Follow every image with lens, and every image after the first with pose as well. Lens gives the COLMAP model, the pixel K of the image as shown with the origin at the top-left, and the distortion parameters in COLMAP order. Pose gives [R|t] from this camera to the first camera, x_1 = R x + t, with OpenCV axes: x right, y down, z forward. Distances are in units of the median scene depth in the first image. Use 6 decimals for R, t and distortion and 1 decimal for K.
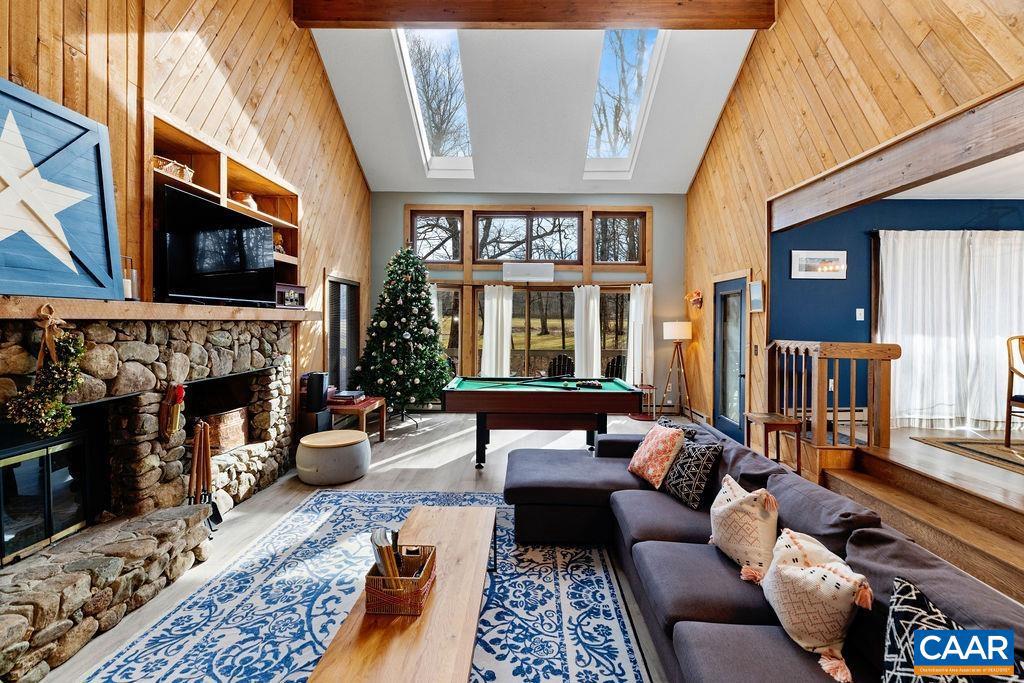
lens RADIAL K [[462.8, 0, 517.9], [0, 462.8, 322.0], [0, 0, 1]] dist [0.003348, 0.000174]
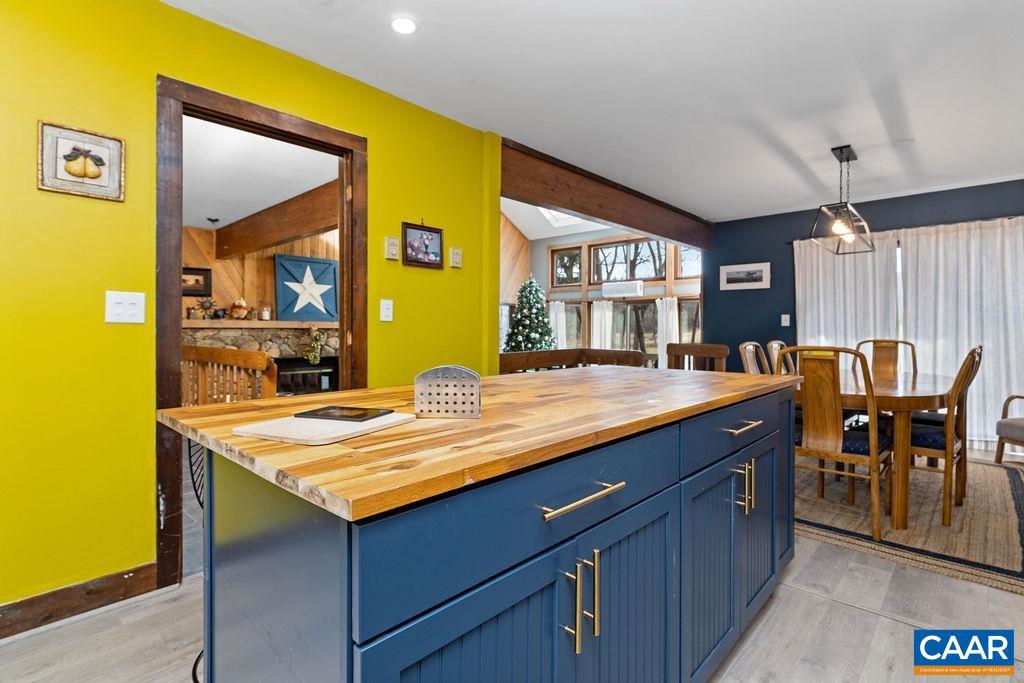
lens RADIAL K [[490.2, 0, 512.5], [0, 490.2, 328.1], [0, 0, 1]] dist [-0.000230, -0.000059]
pose [[0.736355, -0.006203, -0.676566, 1.214455], [0.001923, 0.999973, -0.007076, 0.010615], [0.676592, 0.003910, 0.736348, -0.307500]]
